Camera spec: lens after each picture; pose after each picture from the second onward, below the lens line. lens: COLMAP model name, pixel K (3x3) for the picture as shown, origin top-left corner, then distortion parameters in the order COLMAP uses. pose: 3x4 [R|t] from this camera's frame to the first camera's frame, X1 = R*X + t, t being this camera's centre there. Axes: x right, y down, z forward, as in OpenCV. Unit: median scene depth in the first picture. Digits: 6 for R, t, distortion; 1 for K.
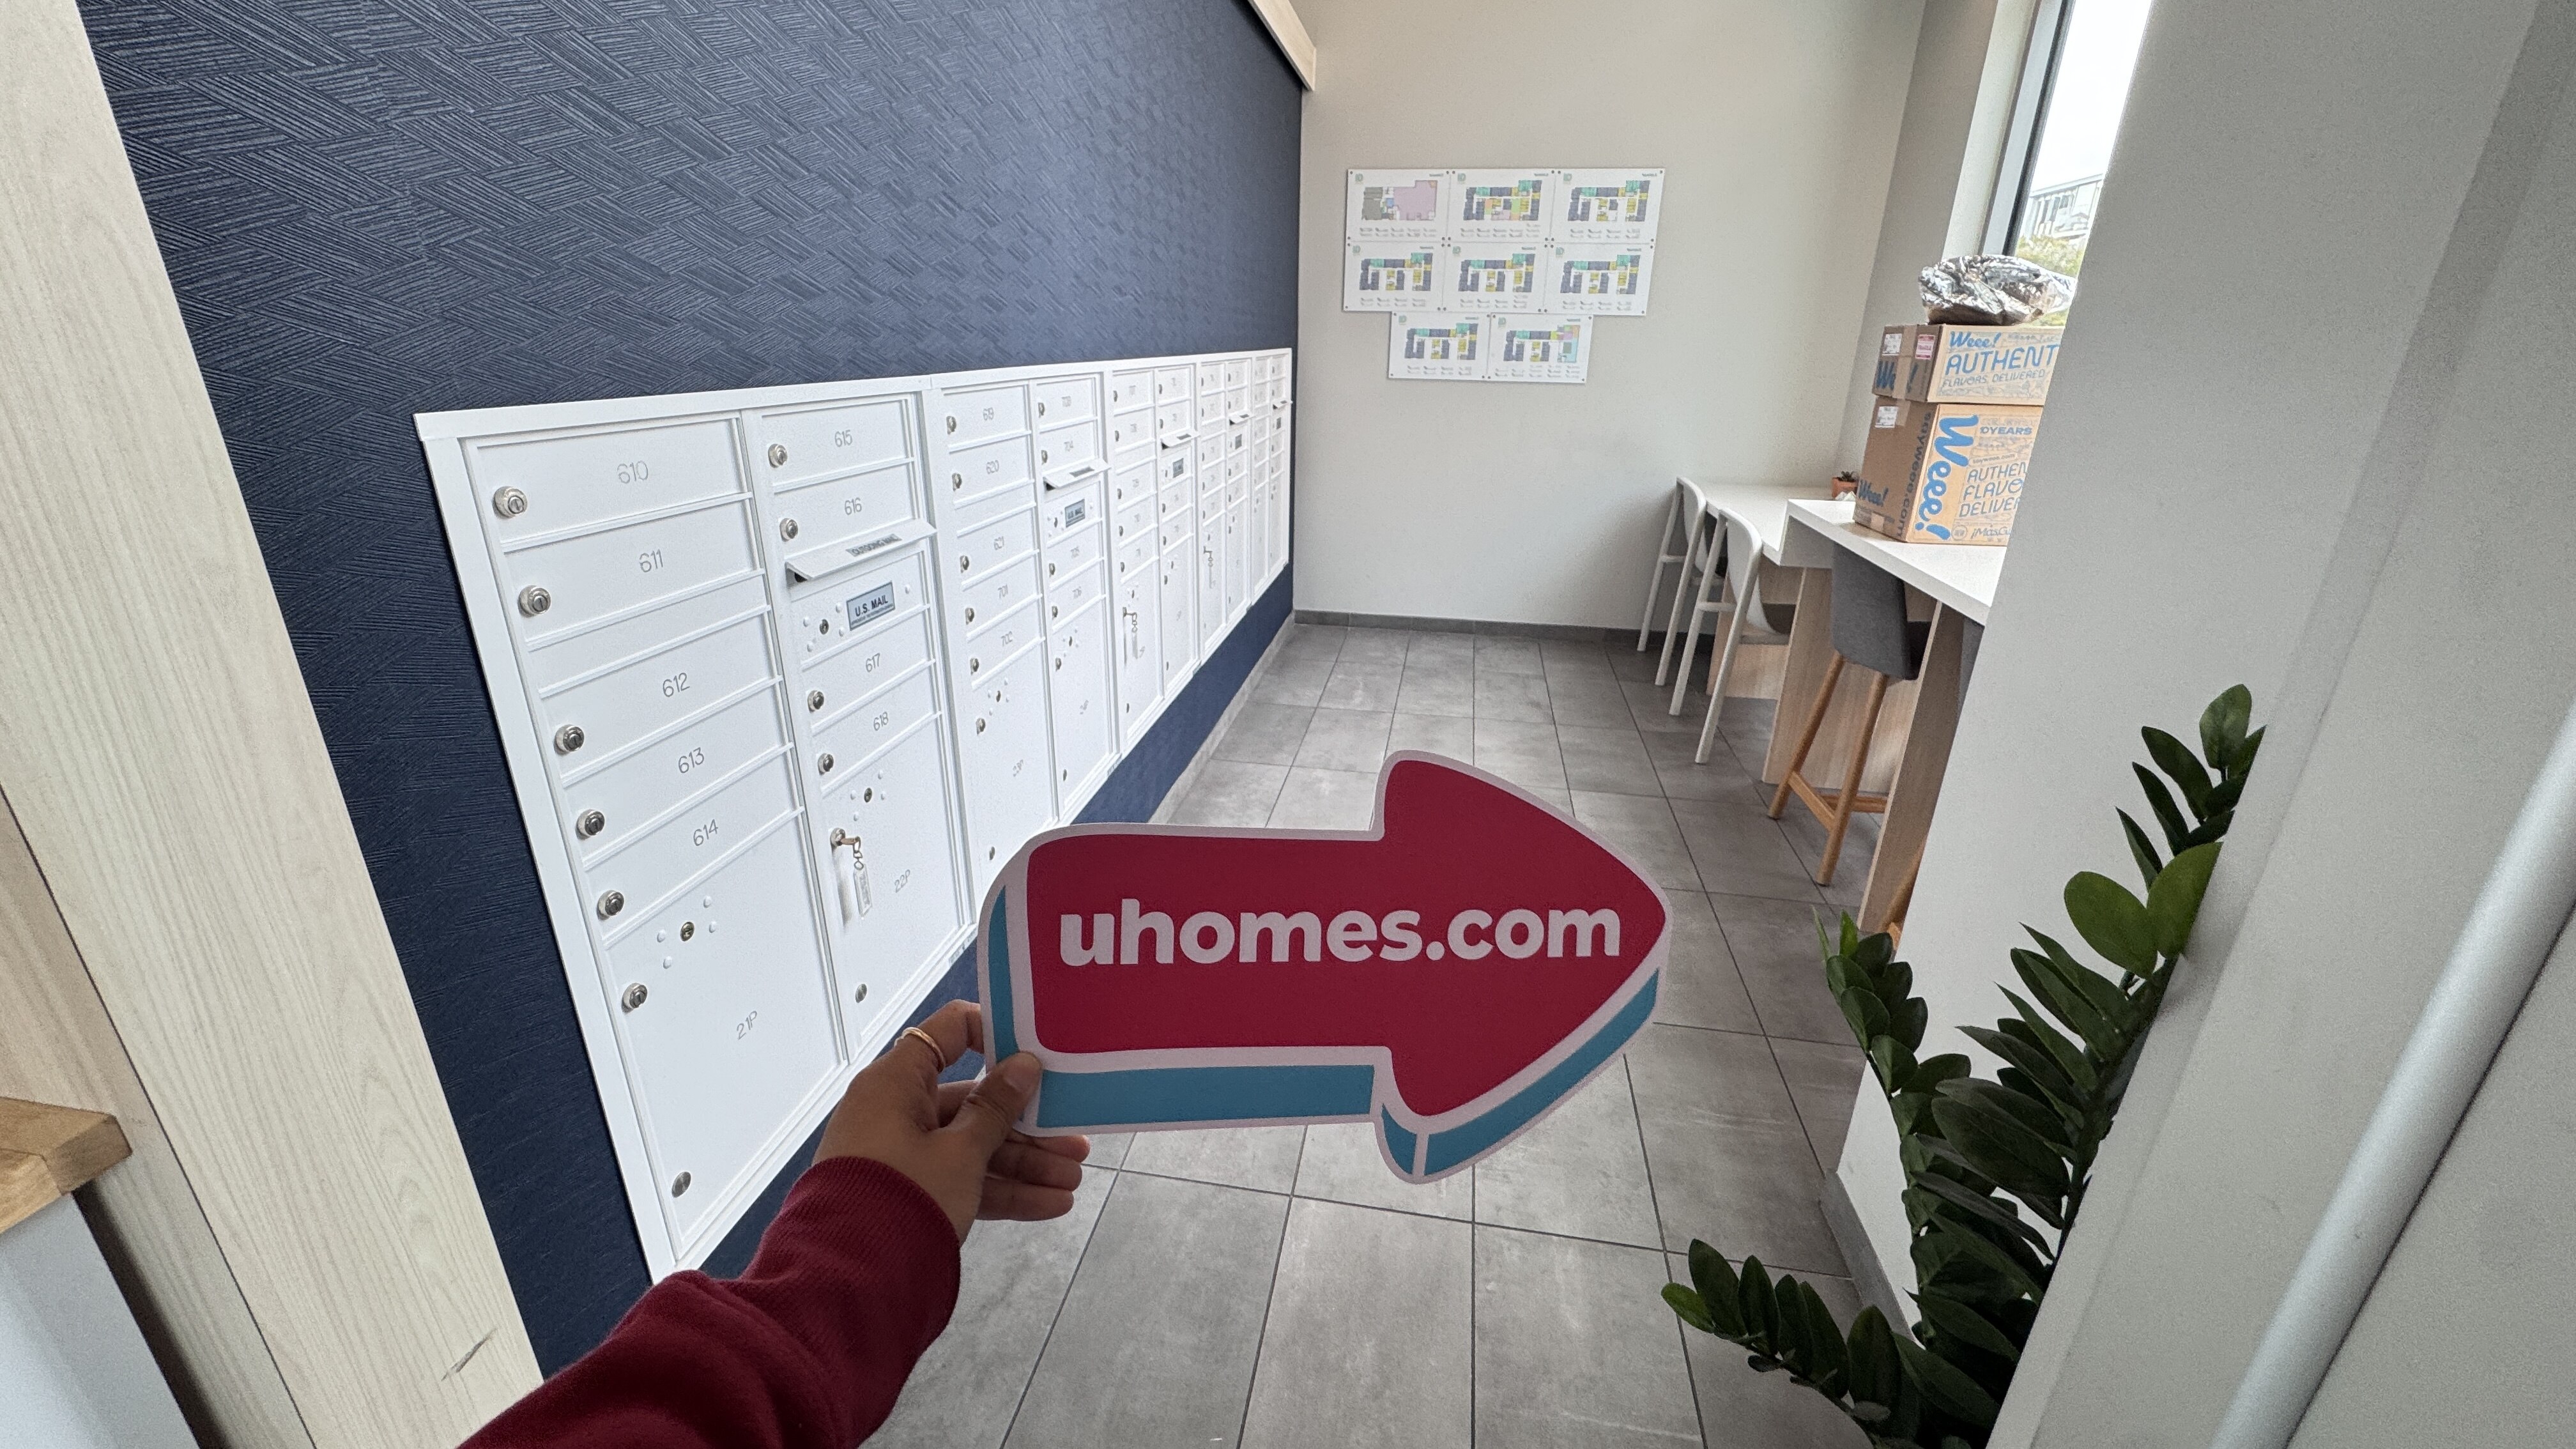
lens RADIAL K [[1025.8, 0, 1286.4], [0, 1025.8, 720.6], [0, 0, 1]] dist [-0.004863, 0.000573]
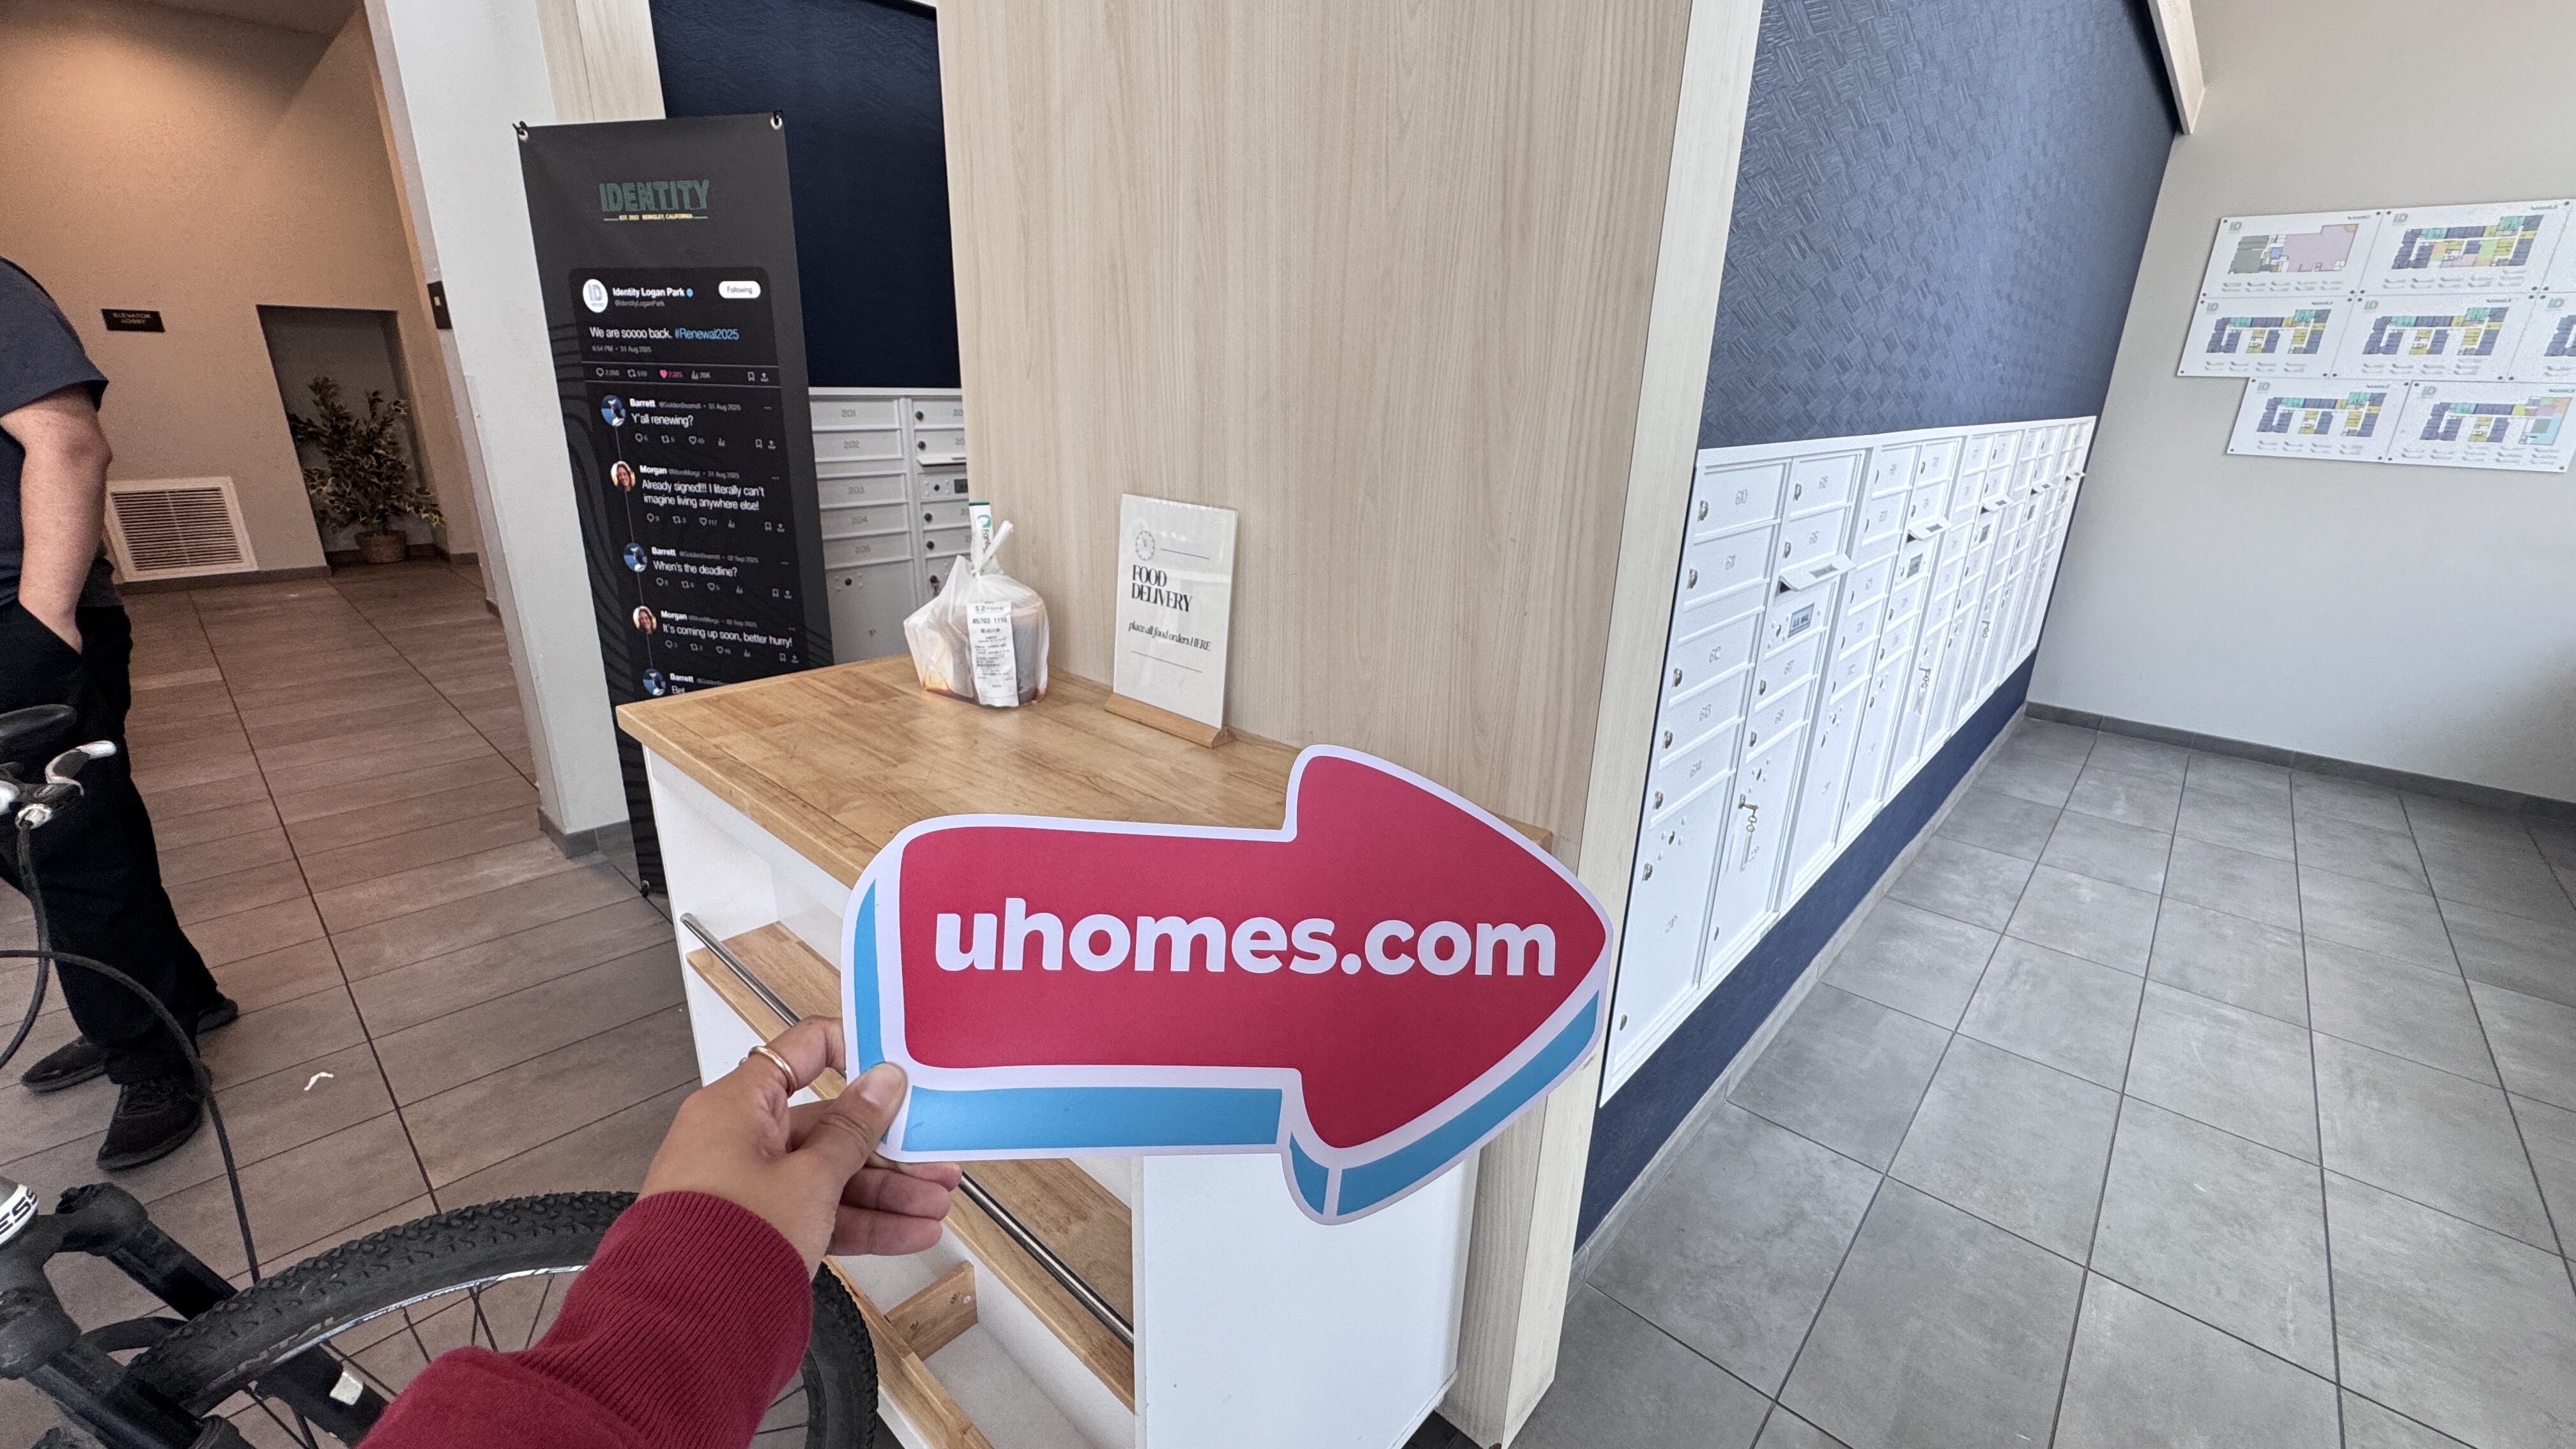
lens RADIAL K [[1025.8, 0, 1286.4], [0, 1025.8, 720.6], [0, 0, 1]] dist [-0.004863, 0.000573]
pose [[0.843386, 0.178807, -0.506684, -0.096558], [-0.203114, 0.979127, 0.007443, 0.039773], [0.497439, 0.096637, 0.862100, -0.111183]]
